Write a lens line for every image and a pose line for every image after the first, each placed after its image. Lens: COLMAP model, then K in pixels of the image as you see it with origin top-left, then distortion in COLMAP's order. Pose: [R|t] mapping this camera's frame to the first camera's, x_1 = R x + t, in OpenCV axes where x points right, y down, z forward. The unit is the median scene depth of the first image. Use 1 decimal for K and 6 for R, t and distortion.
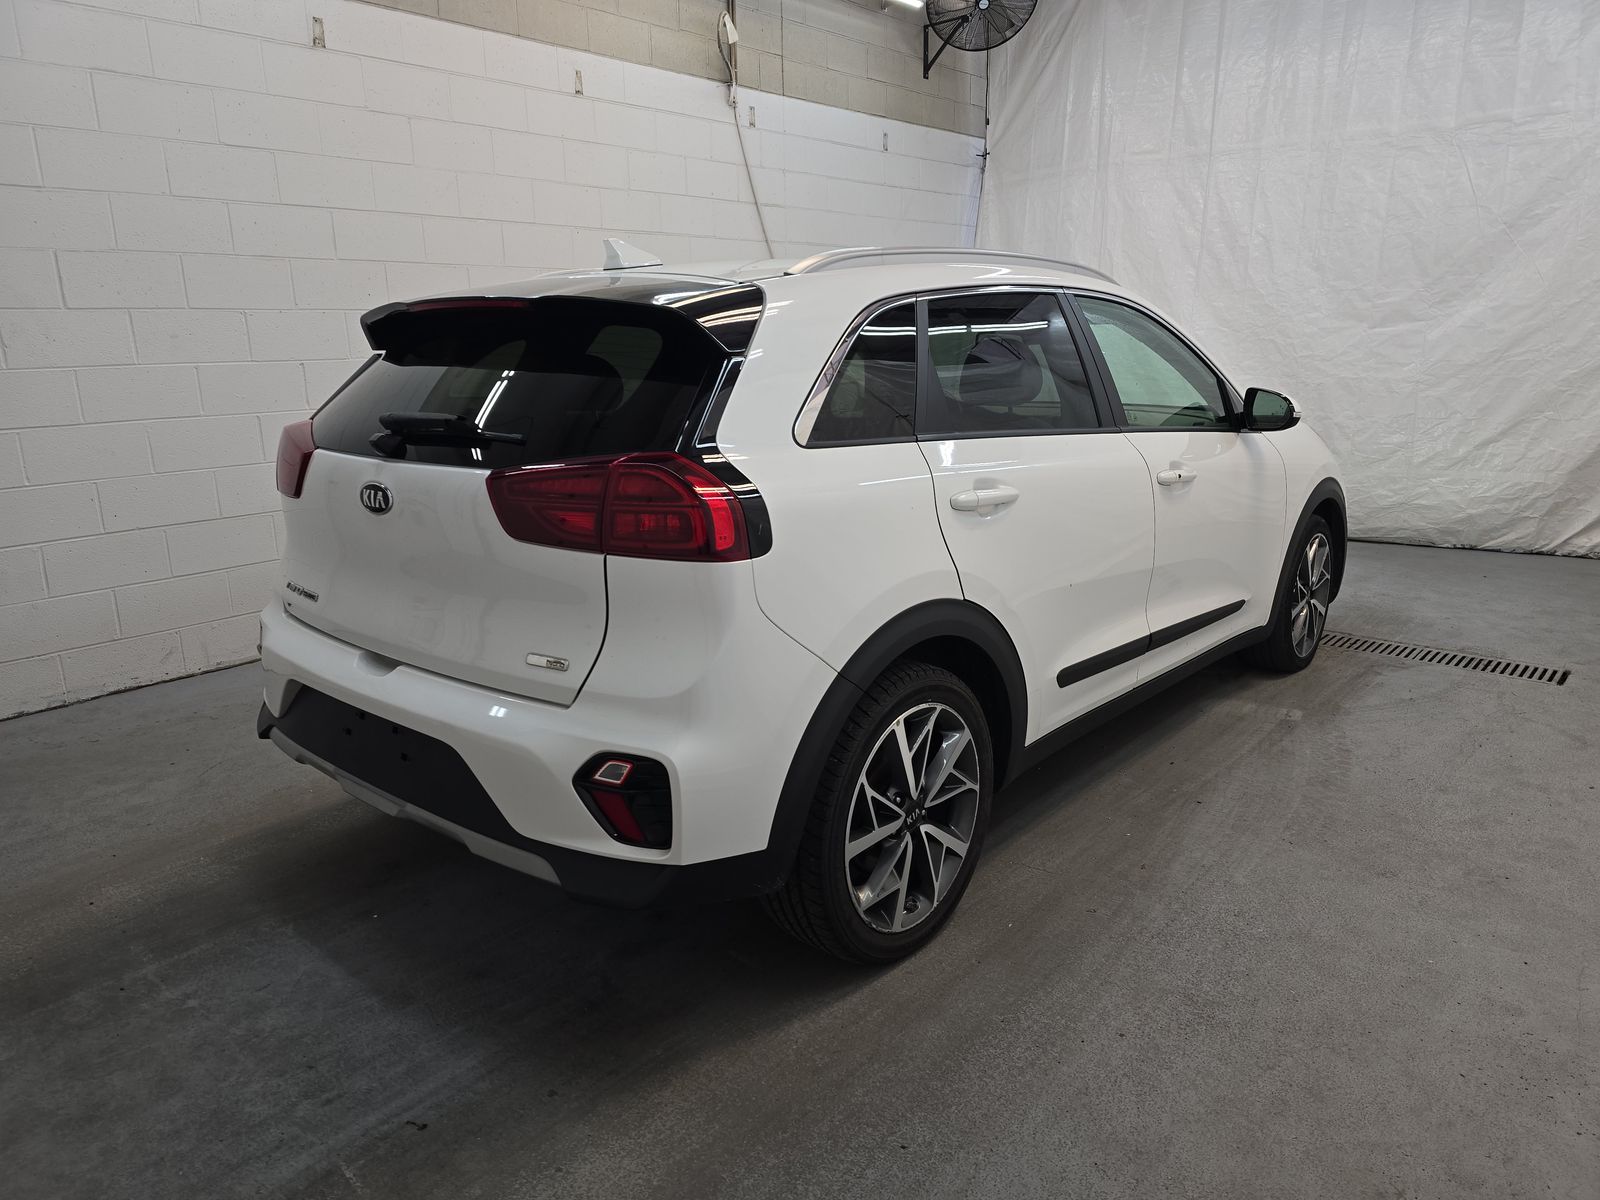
lens RADIAL K [[1088.5, 0, 789.8], [0, 1088.5, 602.9], [0, 0, 1]] dist [0.043338, -0.042674]
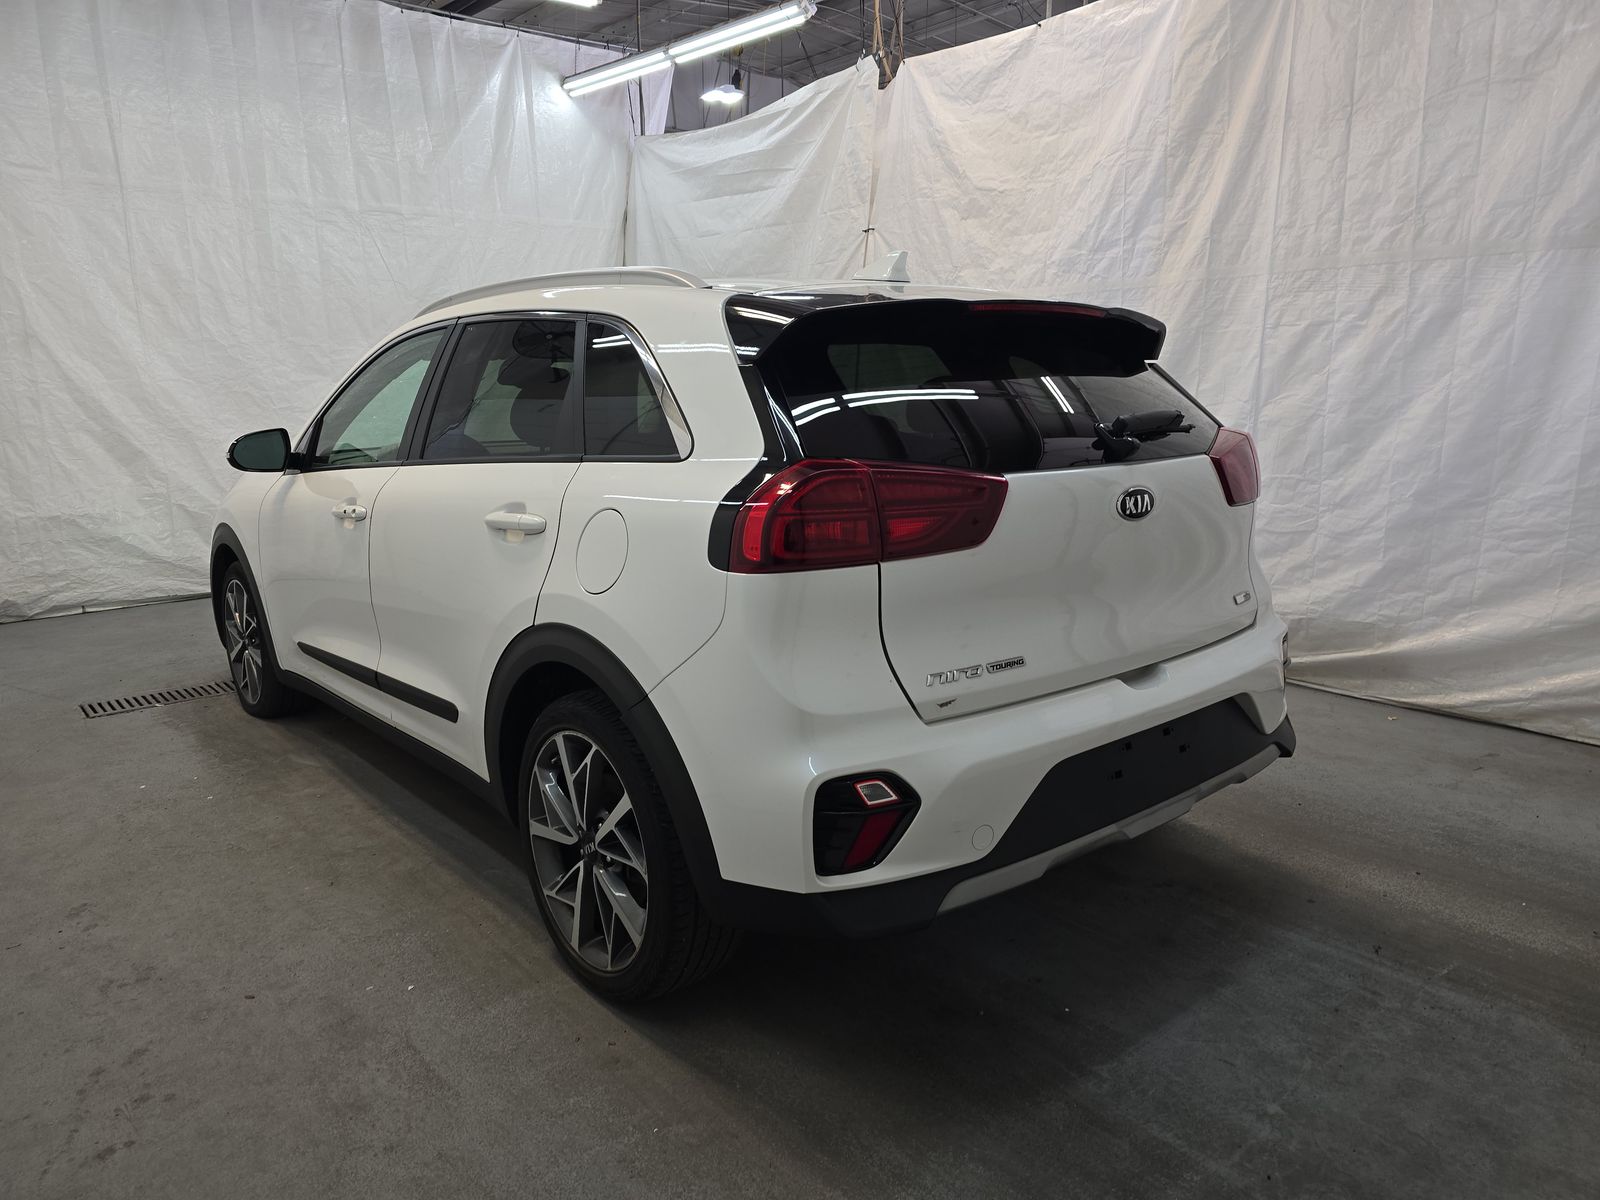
lens RADIAL K [[1088.5, 0, 809.8], [0, 1088.5, 595.7], [0, 0, 1]] dist [0.043338, -0.042674]
pose [[0.131562, -0.173625, 0.975985, -1.187409], [0.246348, 0.959383, 0.137464, -0.191758], [-0.960210, 0.222347, 0.168990, 0.981178]]
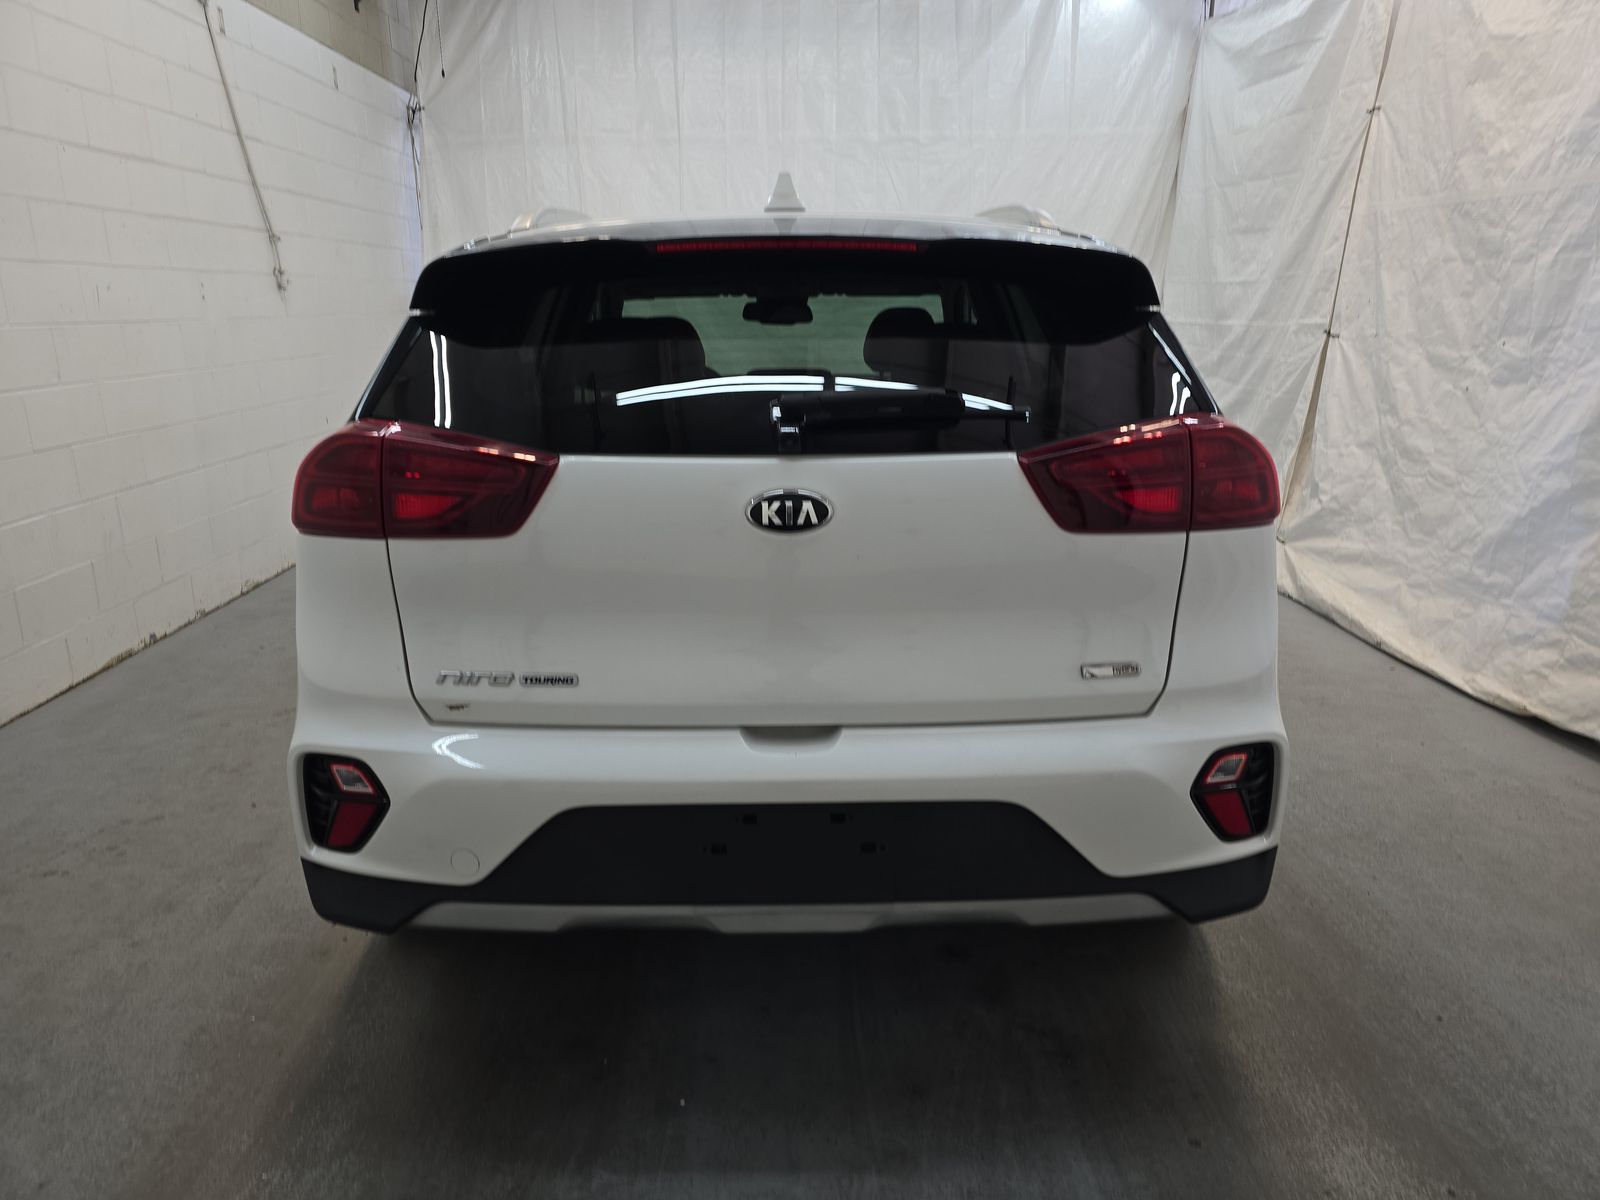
lens RADIAL K [[1088.5, 0, 798.7], [0, 1088.5, 602.4], [0, 0, 1]] dist [0.043338, -0.042674]
pose [[0.736549, -0.163145, 0.656414, -0.741096], [0.154334, 0.985411, 0.071739, -0.075820], [-0.658541, 0.048467, 0.750982, 0.398604]]
